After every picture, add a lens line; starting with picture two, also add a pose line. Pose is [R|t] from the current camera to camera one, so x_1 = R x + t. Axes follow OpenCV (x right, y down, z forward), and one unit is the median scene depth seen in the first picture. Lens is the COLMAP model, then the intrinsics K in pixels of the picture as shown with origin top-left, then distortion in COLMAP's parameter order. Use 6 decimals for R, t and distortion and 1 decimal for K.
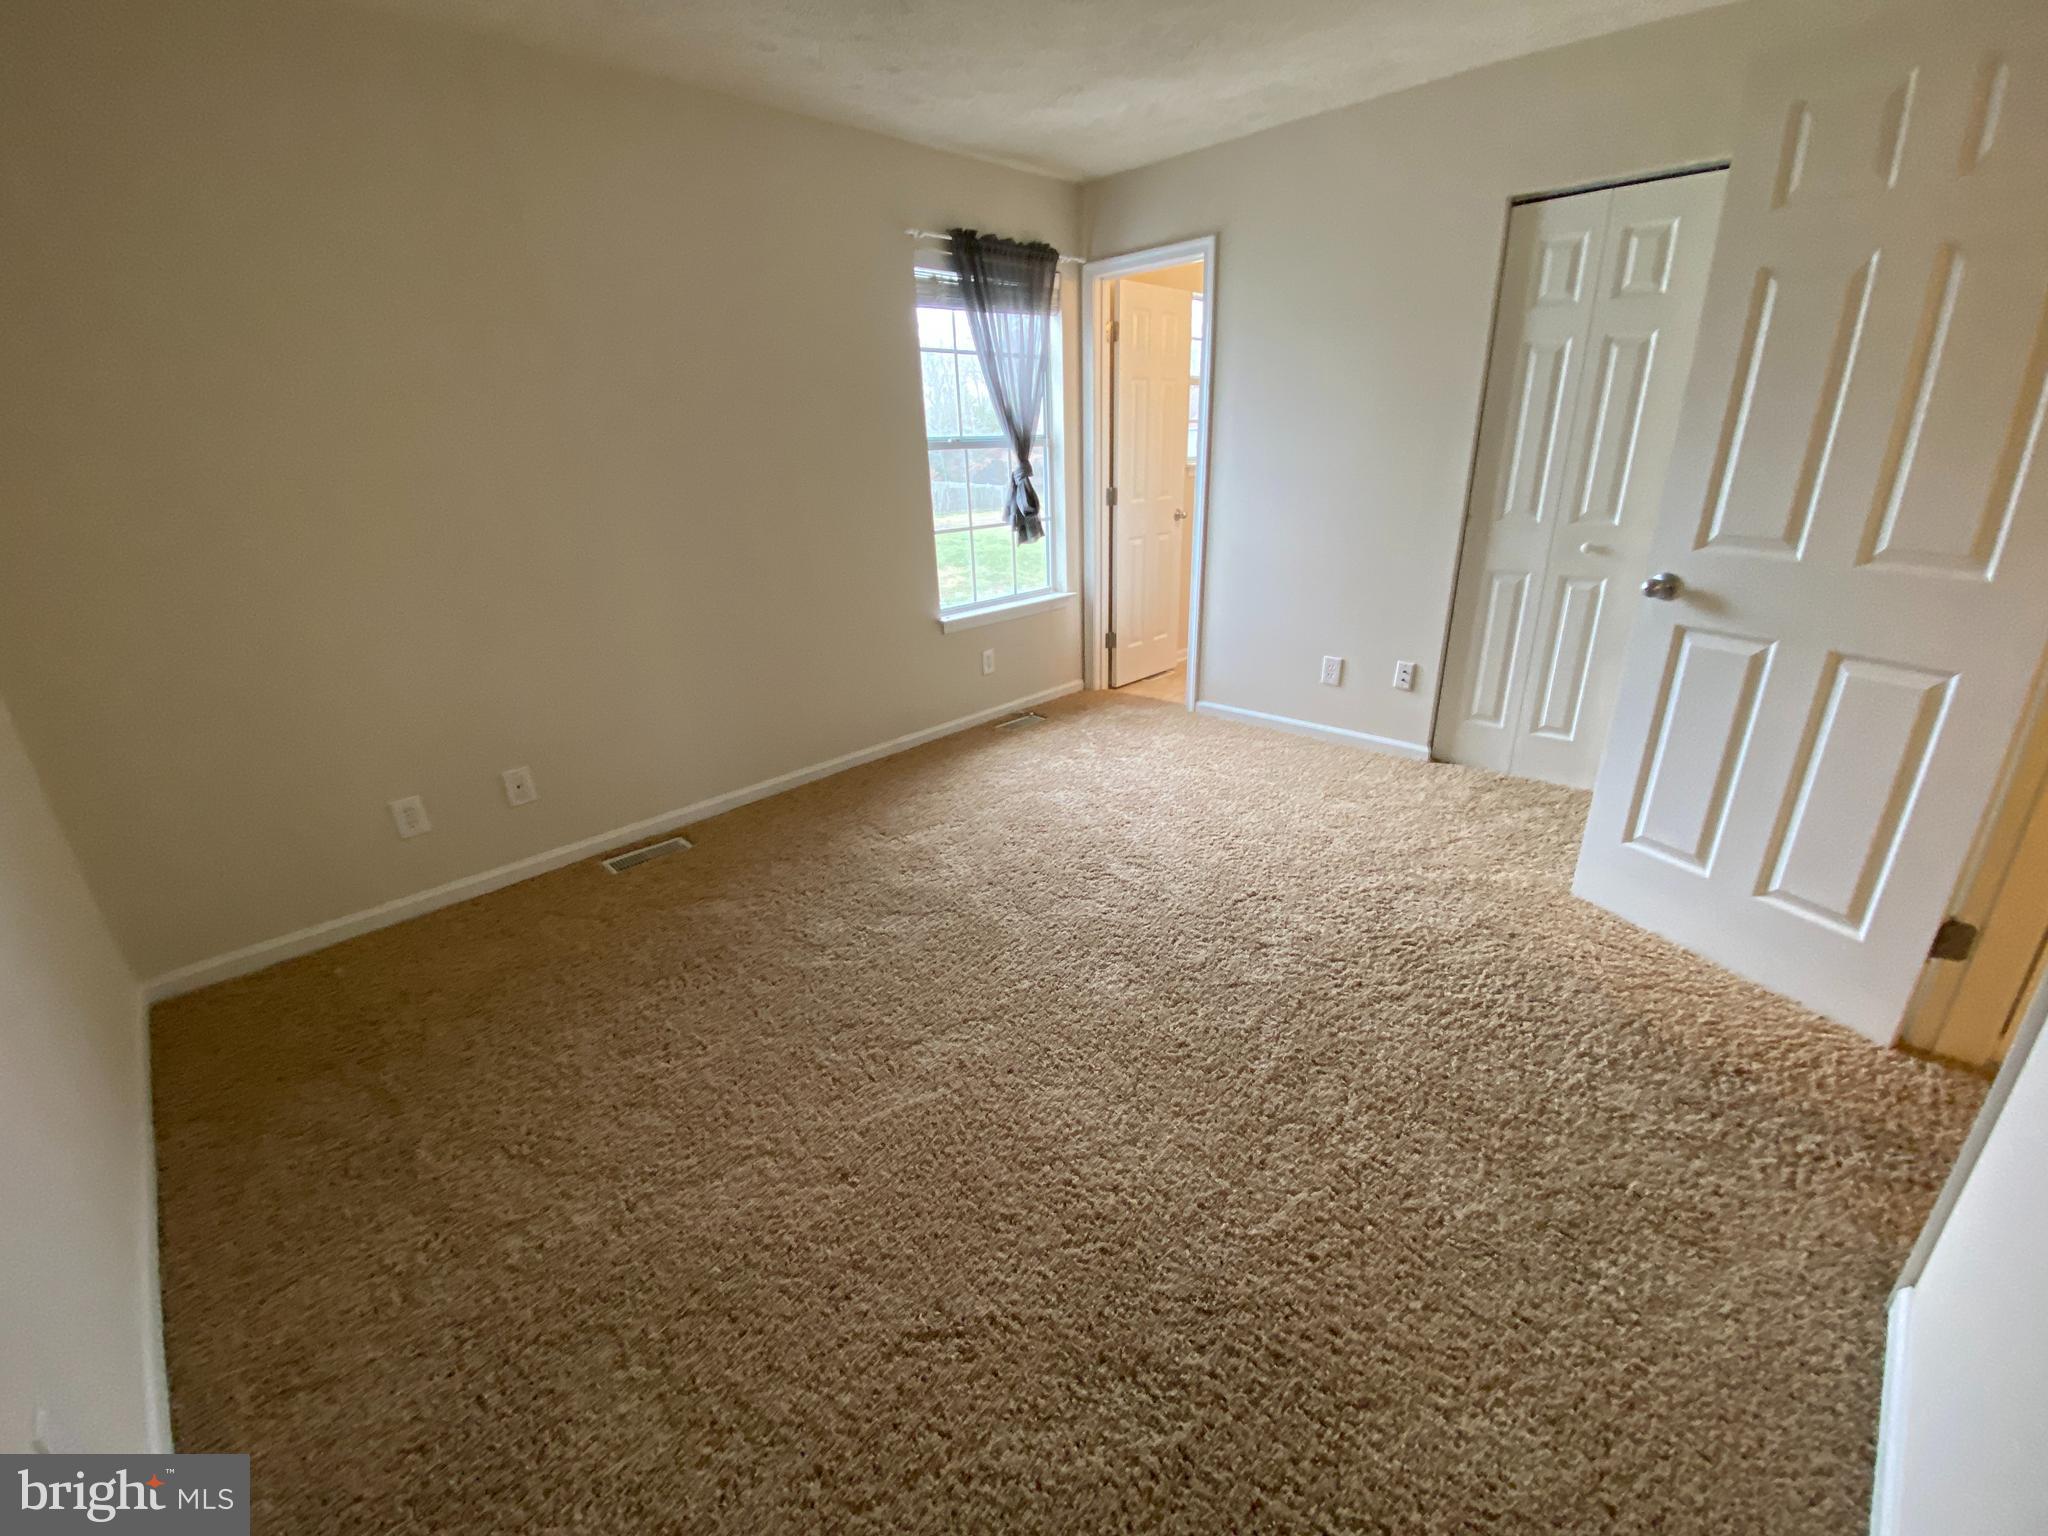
lens RADIAL K [[833.4, 0, 1027.5], [0, 833.4, 779.2], [0, 0, 1]] dist [0.017440, -0.023602]
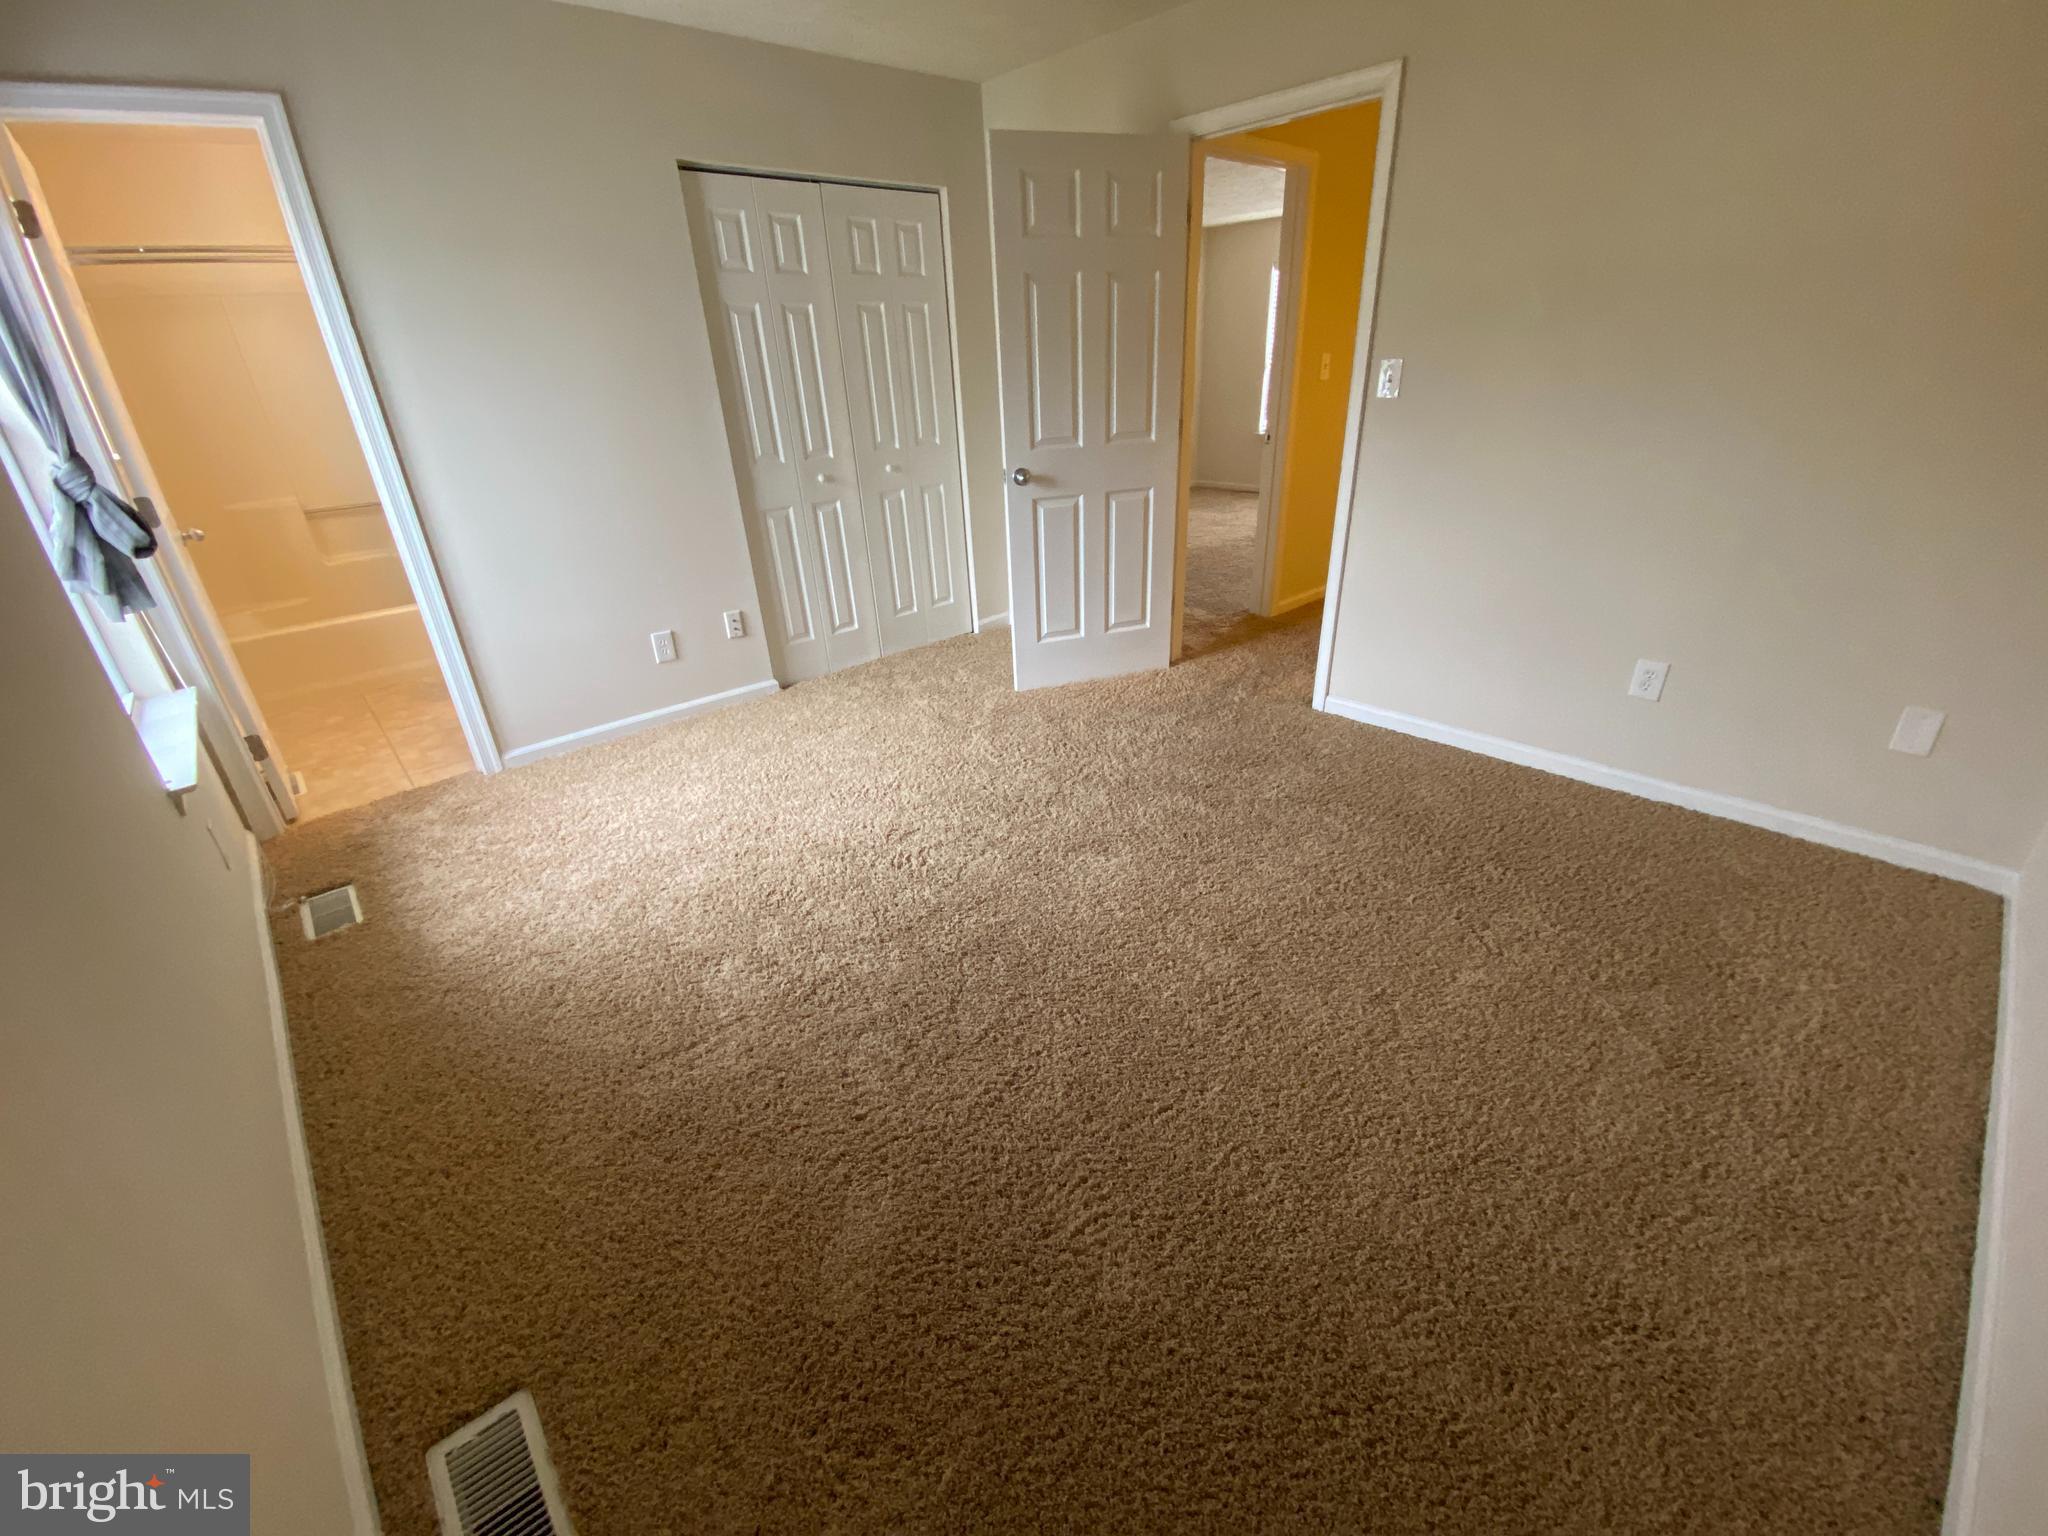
lens RADIAL K [[833.4, 0, 1027.5], [0, 833.4, 779.2], [0, 0, 1]] dist [0.017440, -0.023602]
pose [[0.039692, -0.406850, 0.912632, -0.589892], [0.401942, 0.842698, 0.358193, -0.197134], [-0.914804, 0.352608, 0.196979, 0.557186]]
